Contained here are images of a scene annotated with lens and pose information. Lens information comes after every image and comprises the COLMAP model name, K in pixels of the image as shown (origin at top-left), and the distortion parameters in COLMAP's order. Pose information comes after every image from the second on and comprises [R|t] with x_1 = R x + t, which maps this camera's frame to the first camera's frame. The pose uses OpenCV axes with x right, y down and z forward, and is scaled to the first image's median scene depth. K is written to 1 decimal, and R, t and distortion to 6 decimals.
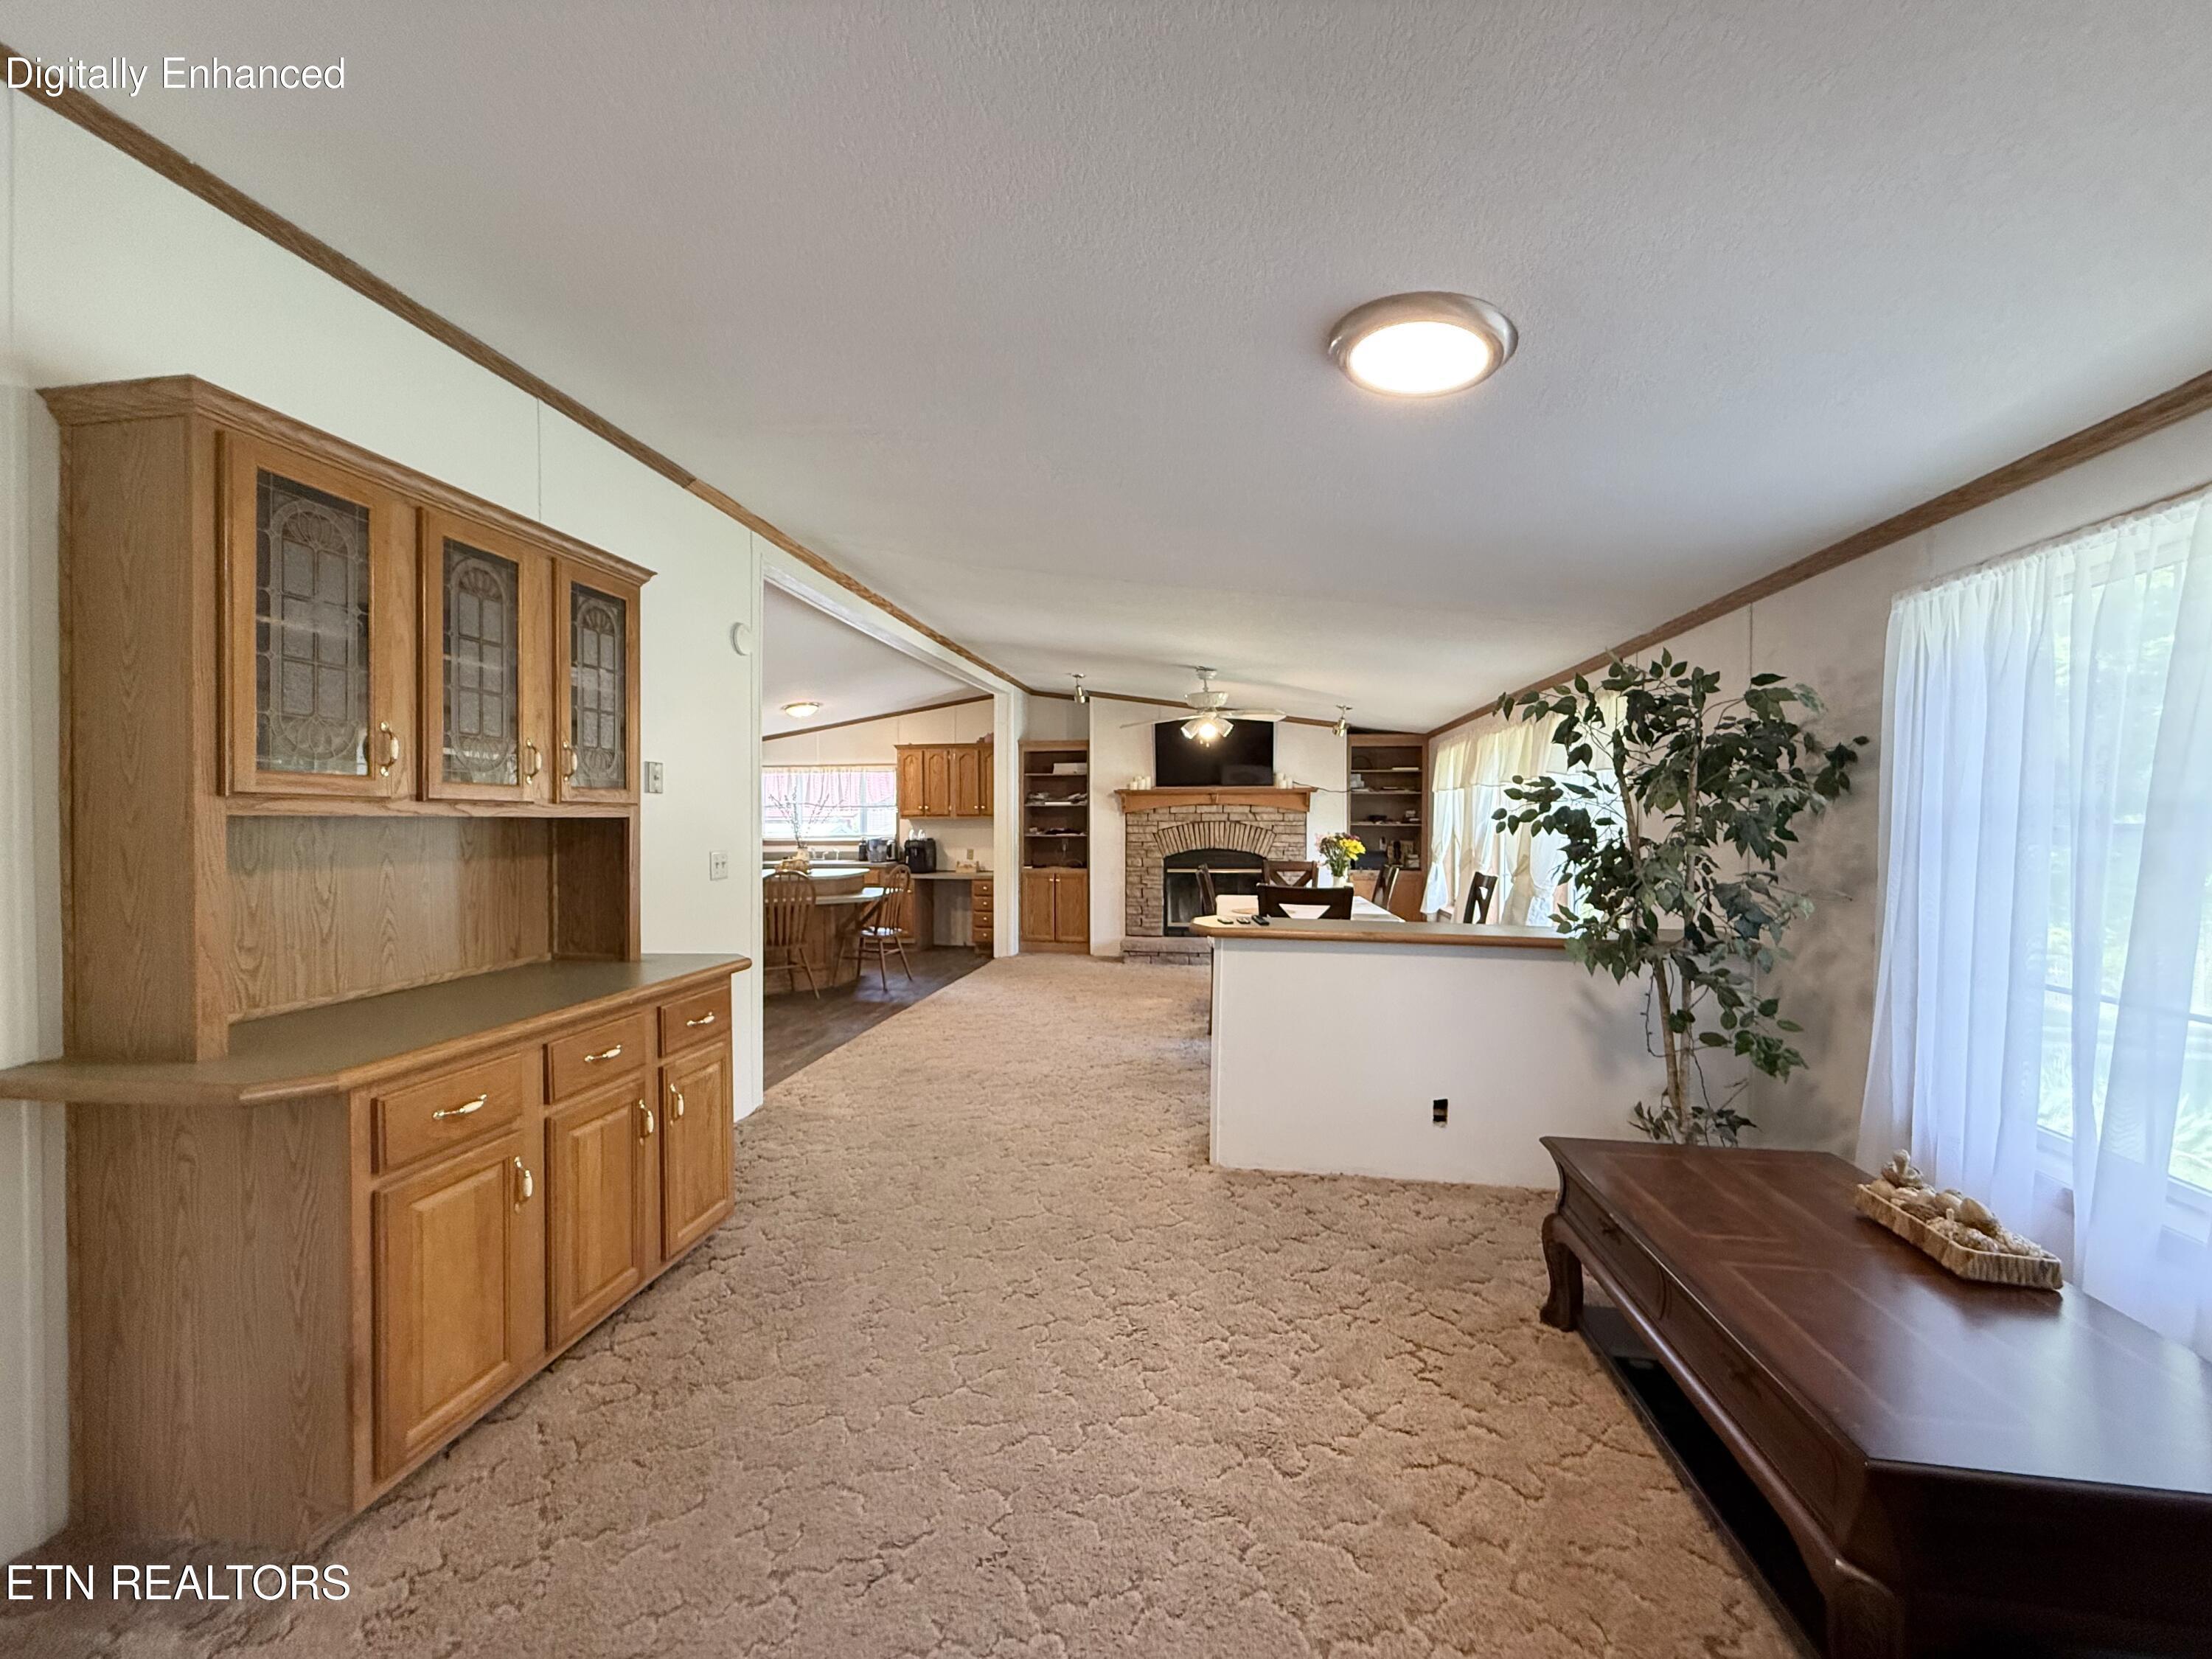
lens RADIAL K [[883.5, 0, 1101.2], [0, 883.5, 821.5], [0, 0, 1]] dist [-0.000028, 0.000091]
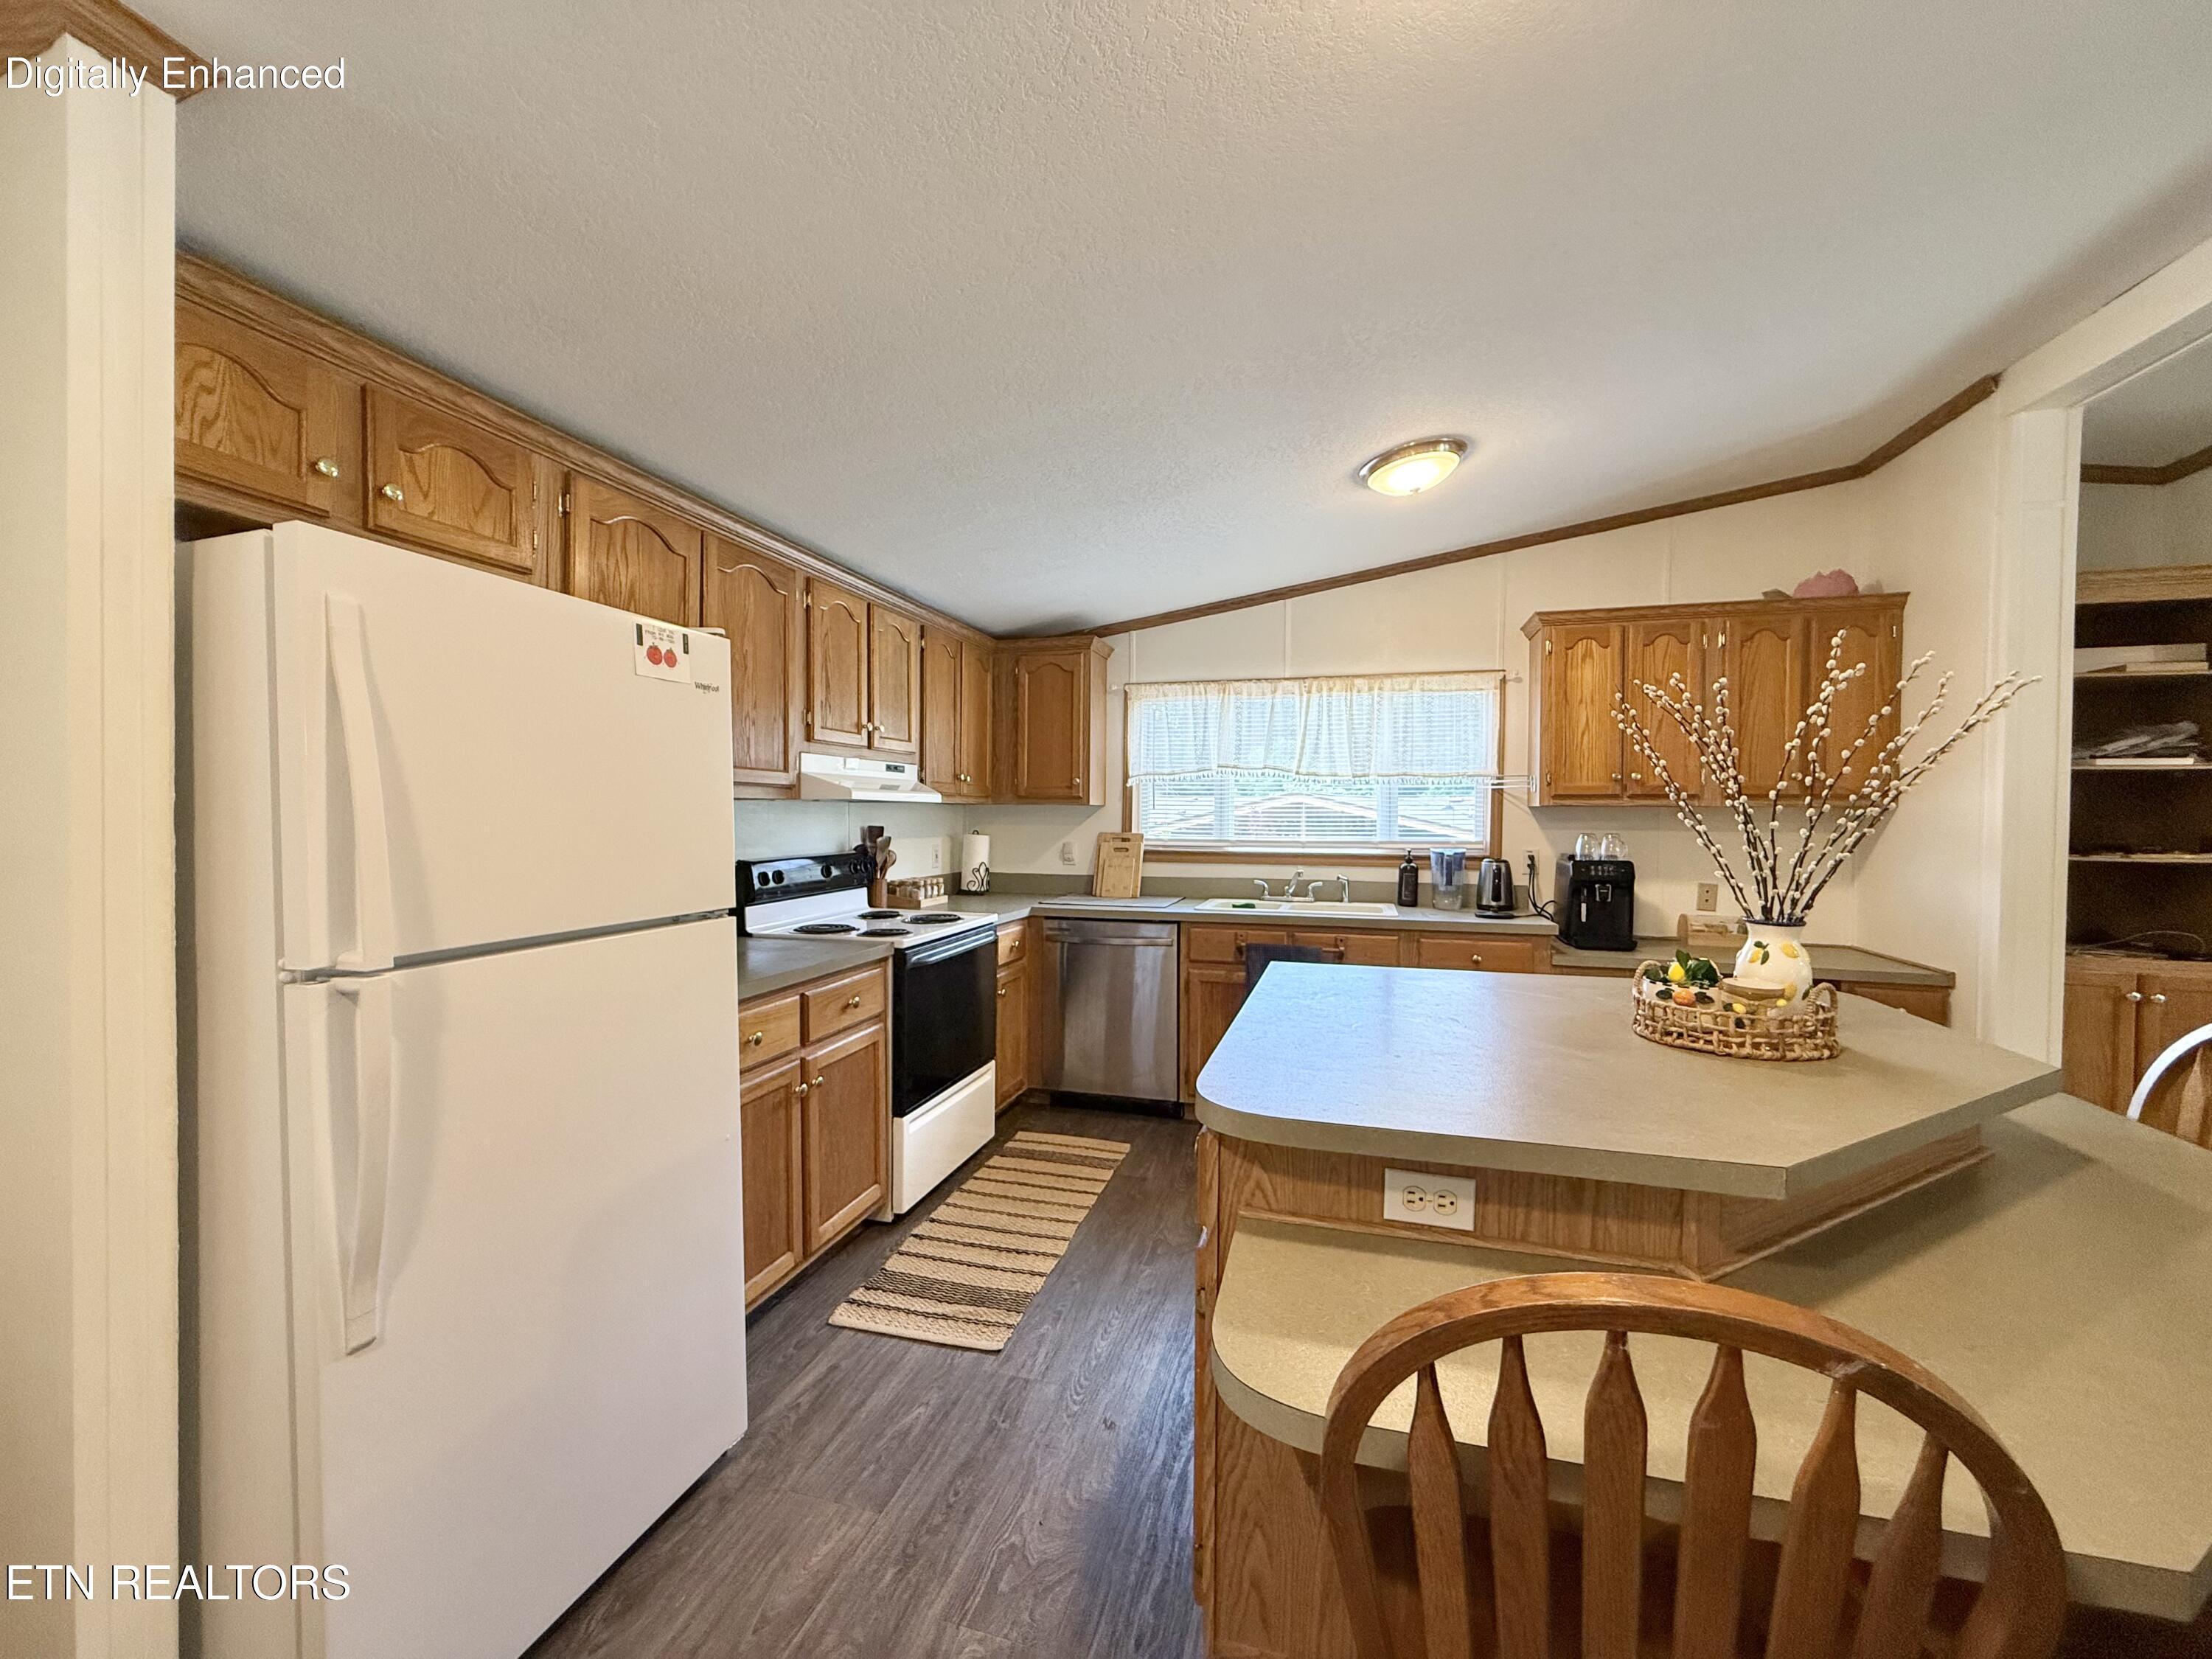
lens RADIAL K [[884.7, 0, 1109.5], [0, 884.7, 828.8], [0, 0, 1]] dist [0.000162, 0.000000]
pose [[0.993012, 0.011713, -0.117434, -0.409248], [-0.008556, 0.999589, 0.027347, -0.001830], [0.117706, -0.026151, 0.992704, 0.642545]]
